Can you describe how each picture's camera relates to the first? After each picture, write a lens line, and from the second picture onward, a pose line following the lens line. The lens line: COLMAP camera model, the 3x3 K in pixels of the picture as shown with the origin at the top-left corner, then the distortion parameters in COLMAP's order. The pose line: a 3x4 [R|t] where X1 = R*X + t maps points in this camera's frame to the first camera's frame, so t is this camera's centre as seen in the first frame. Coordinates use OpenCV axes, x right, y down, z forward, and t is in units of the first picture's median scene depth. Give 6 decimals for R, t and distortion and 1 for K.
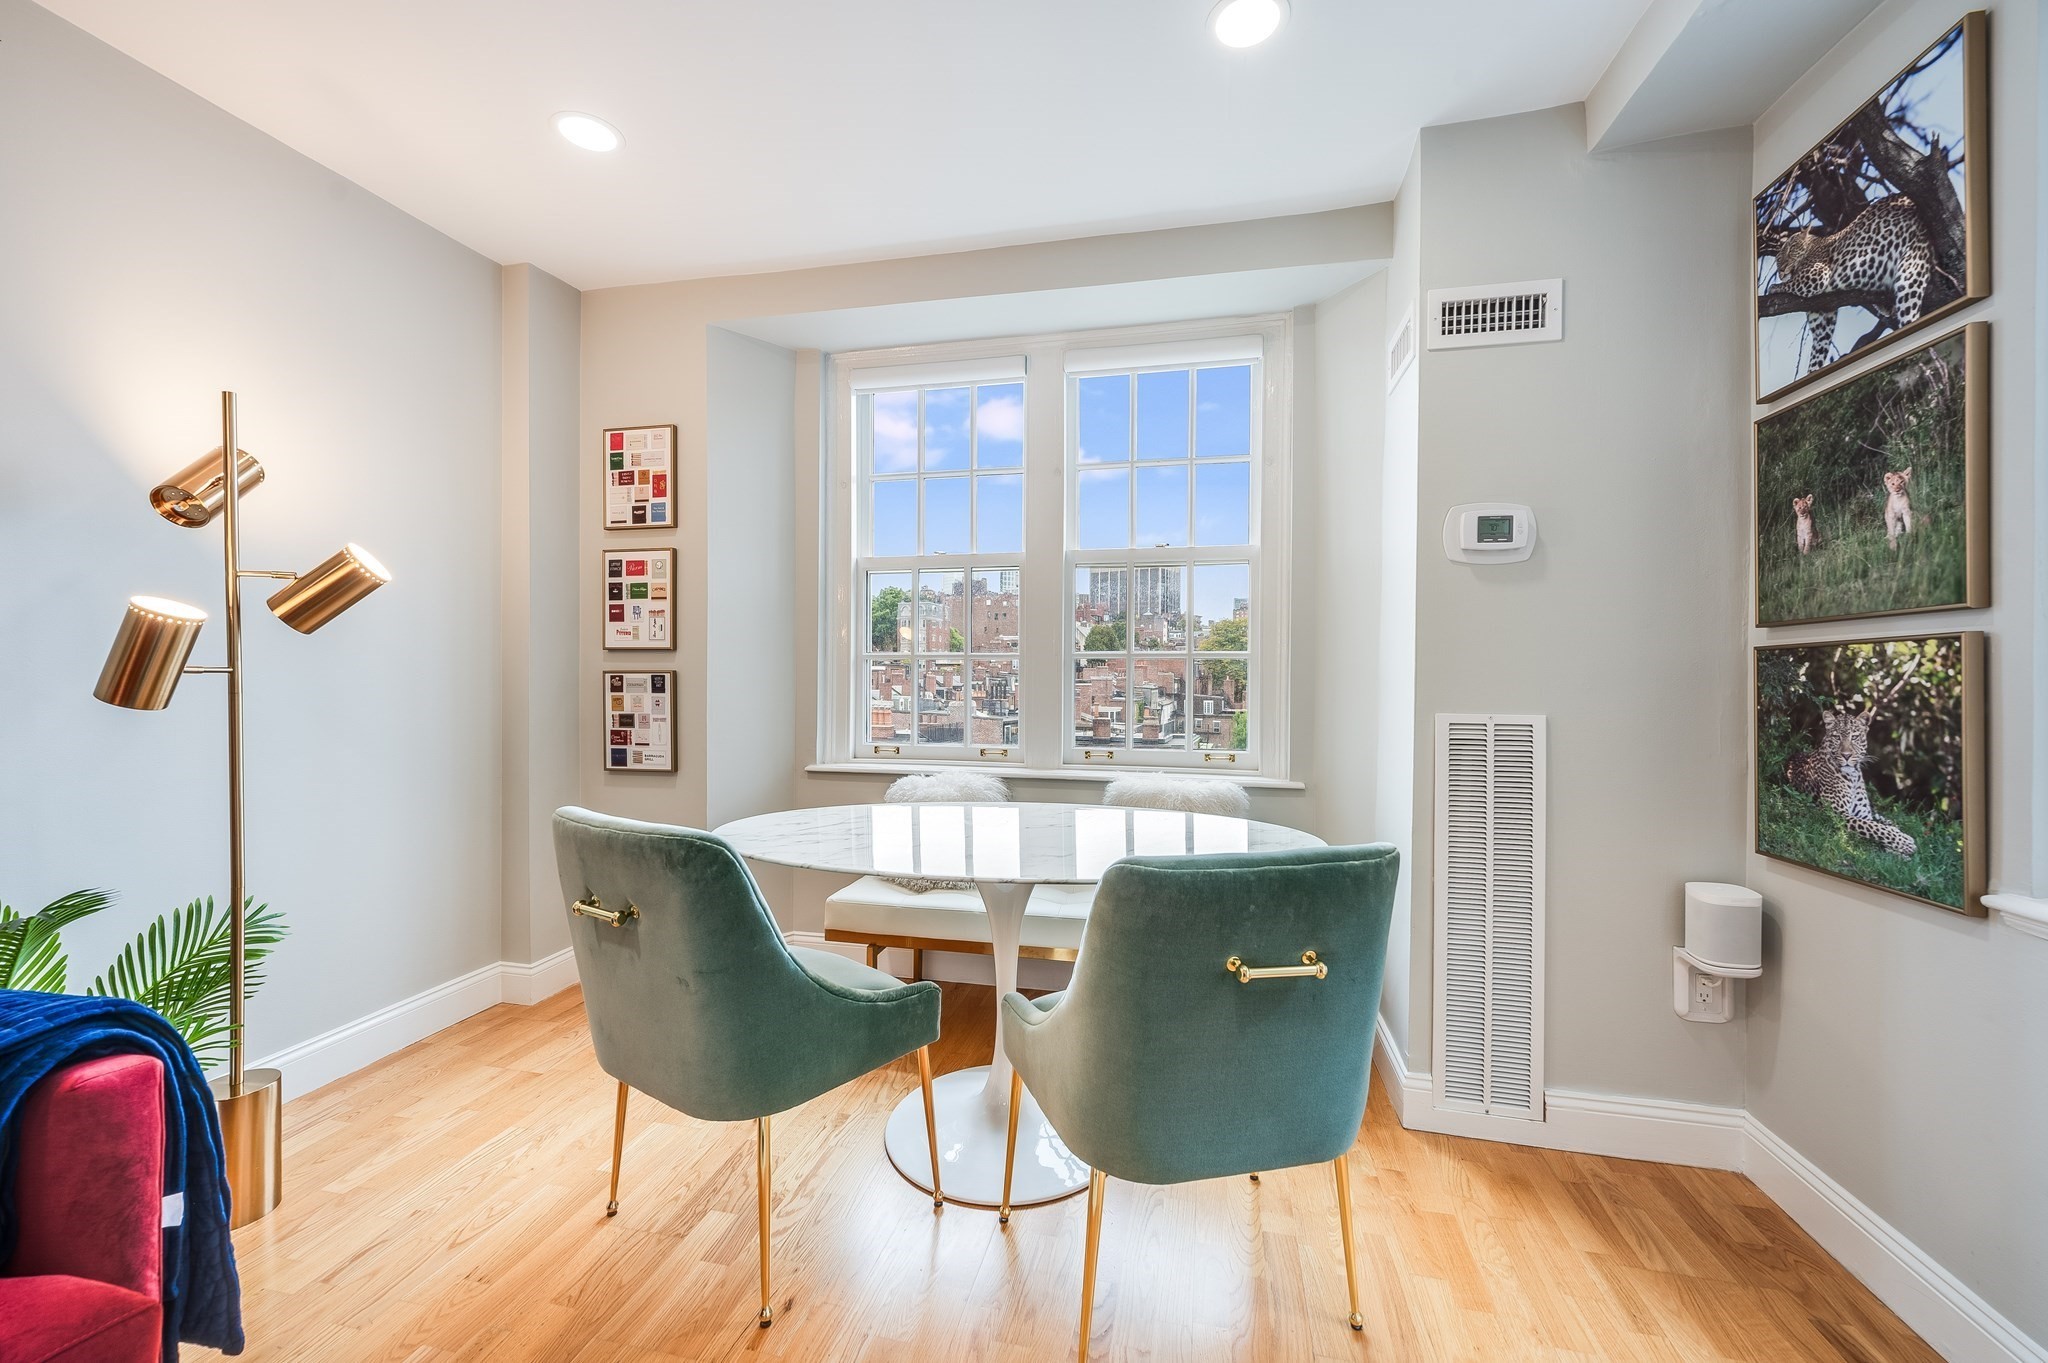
lens RADIAL K [[820.9, 0, 1023.4], [0, 820.9, 676.1], [0, 0, 1]] dist [0.002575, 0.000206]
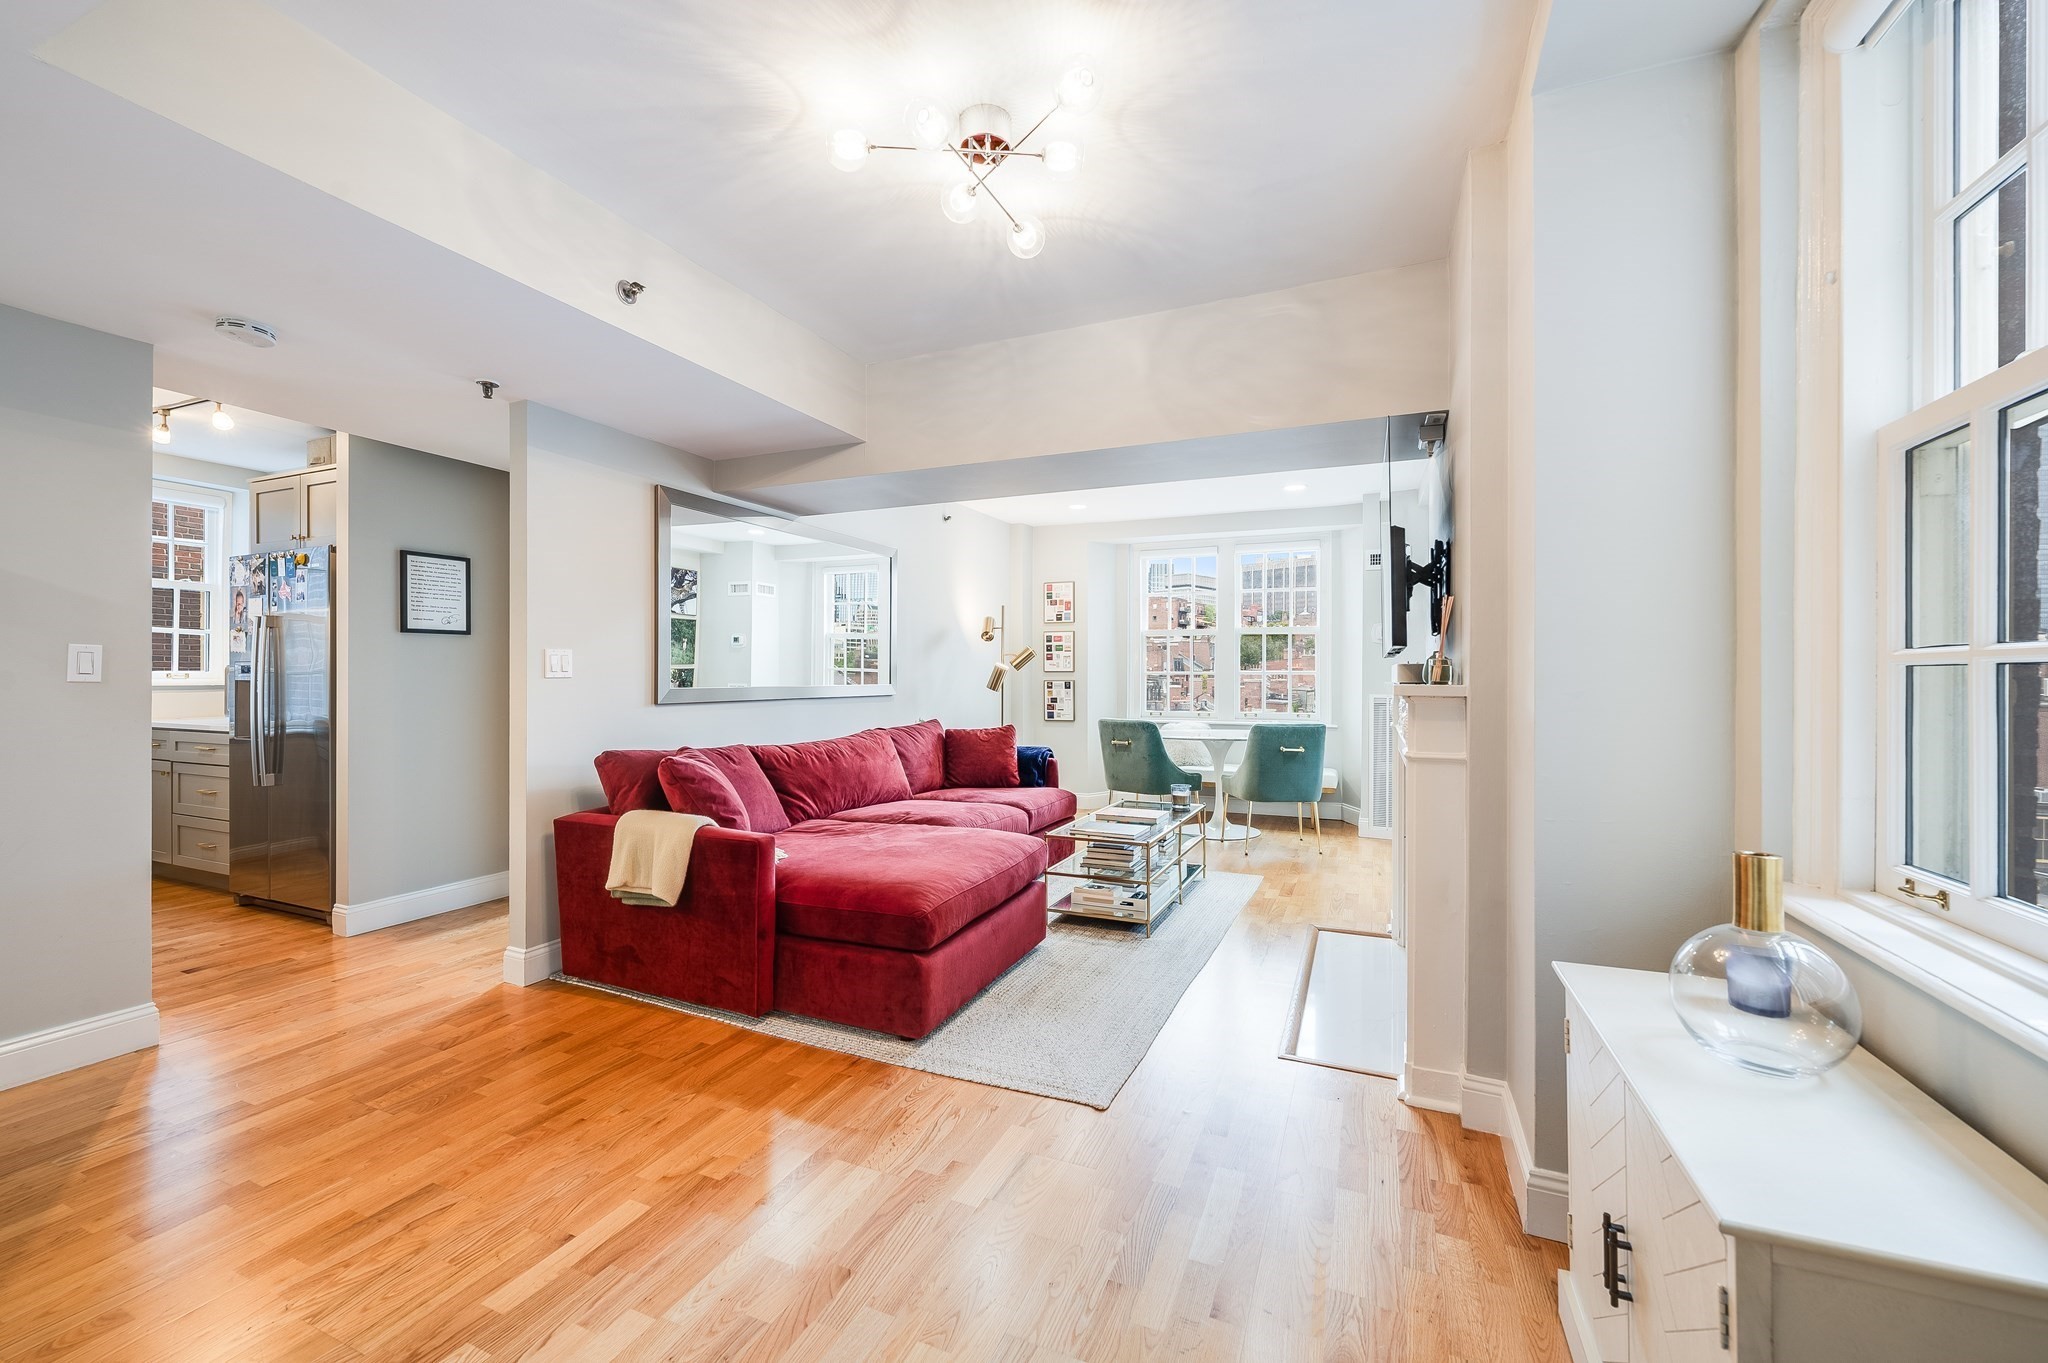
lens RADIAL K [[820.9, 0, 1033.0], [0, 820.9, 674.7], [0, 0, 1]] dist [0.002575, 0.000206]
pose [[0.986110, -0.002760, -0.166069, -0.134329], [0.001139, 0.999951, -0.009861, 0.001470], [0.166088, 0.009535, 0.986065, -1.468314]]
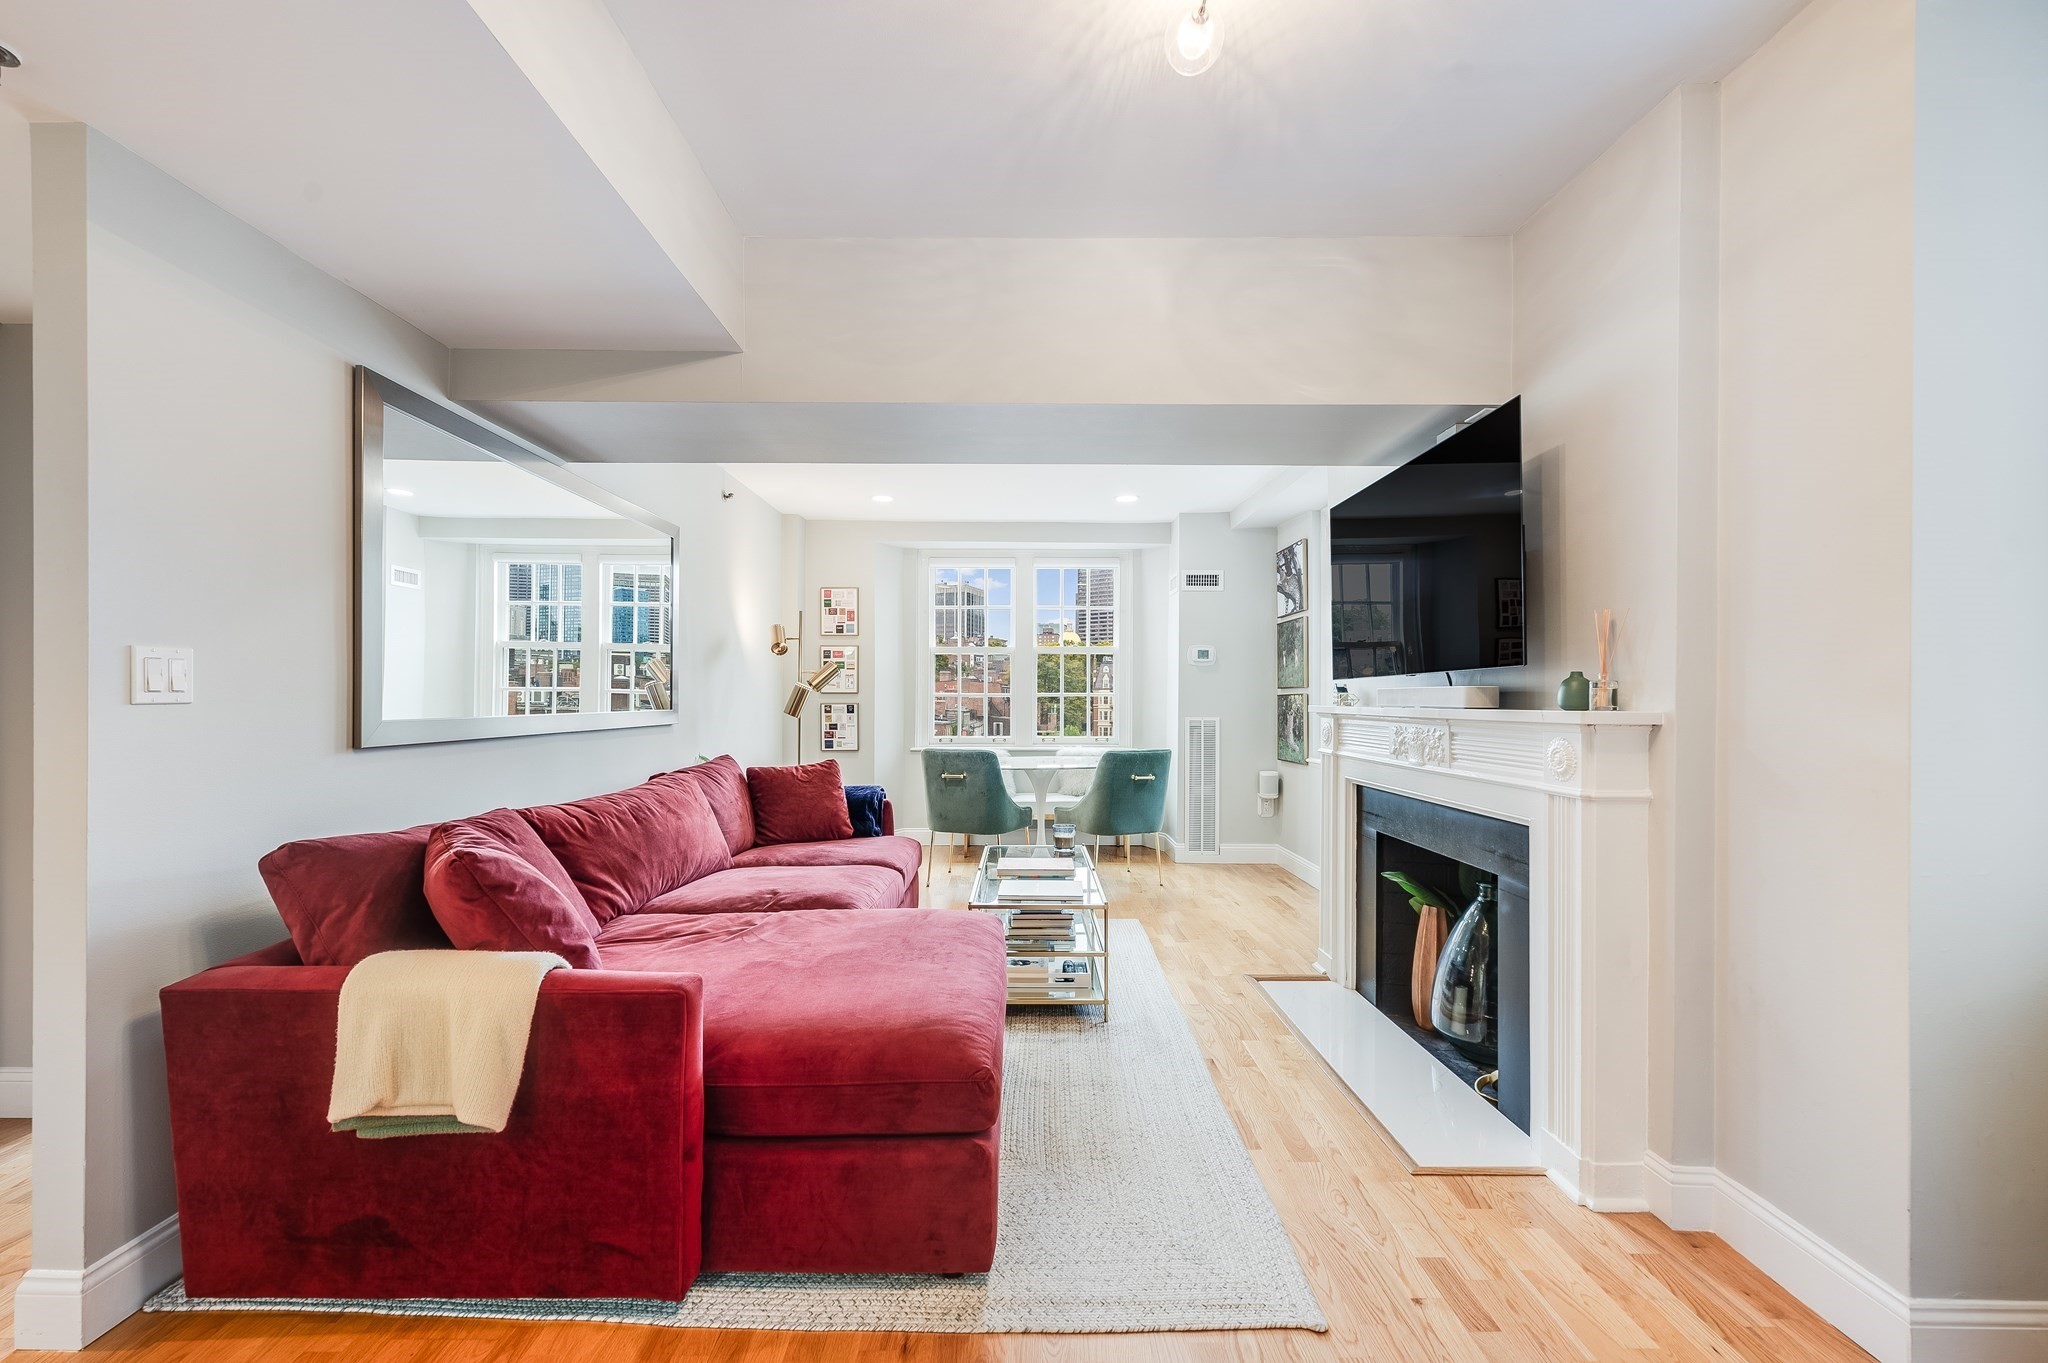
lens RADIAL K [[820.9, 0, 1025.1], [0, 820.9, 698.2], [0, 0, 1]] dist [0.002575, 0.000206]
pose [[0.971022, -0.001660, 0.238984, -0.512251], [0.003283, 0.999974, -0.006394, -0.003896], [-0.238967, 0.006993, 0.971003, -1.166613]]
